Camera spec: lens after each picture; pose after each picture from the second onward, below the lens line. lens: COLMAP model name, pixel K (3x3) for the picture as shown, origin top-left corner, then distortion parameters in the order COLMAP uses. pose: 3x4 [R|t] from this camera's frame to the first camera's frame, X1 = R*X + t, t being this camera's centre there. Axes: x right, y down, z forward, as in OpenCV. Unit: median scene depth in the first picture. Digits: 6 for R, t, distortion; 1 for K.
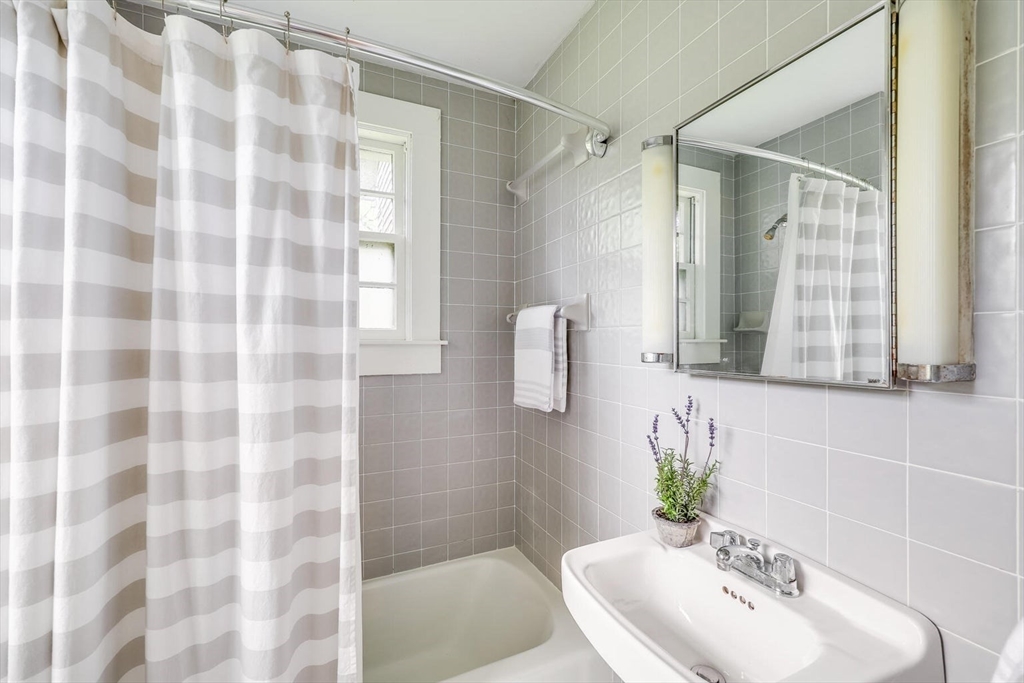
lens RADIAL K [[419.8, 0, 517.0], [0, 419.8, 340.3], [0, 0, 1]] dist [0.003478, -0.000359]
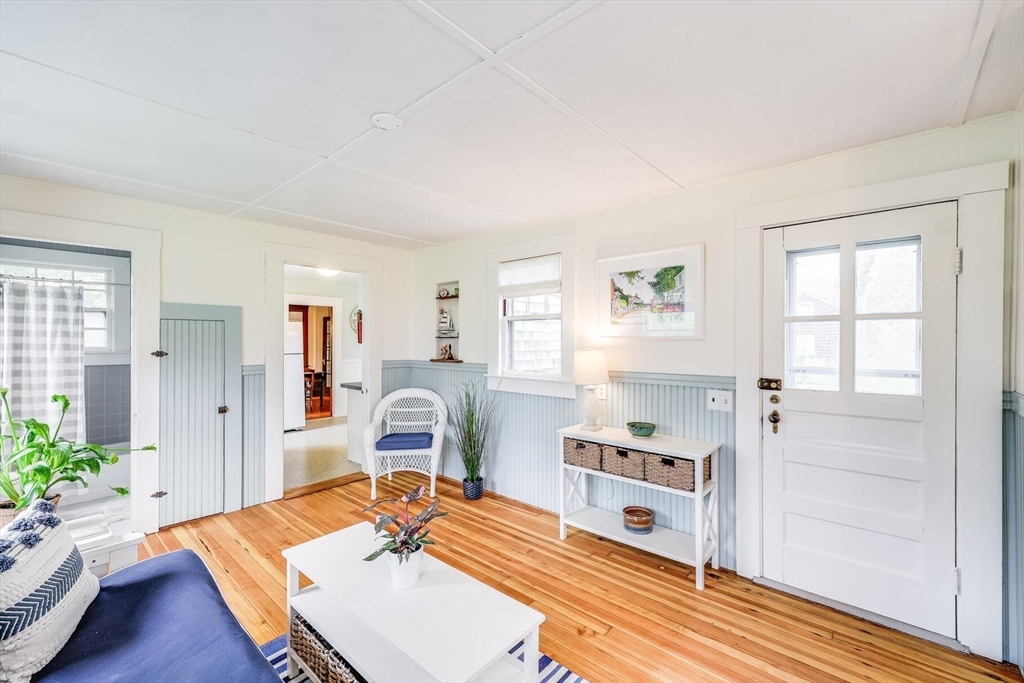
lens RADIAL K [[419.8, 0, 509.5], [0, 419.8, 341.5], [0, 0, 1]] dist [0.003478, -0.000359]
pose [[0.917658, 0.002410, 0.397364, 1.977348], [-0.002940, 0.999995, 0.000725, -0.146736], [-0.397360, -0.001833, 0.917661, -4.853476]]
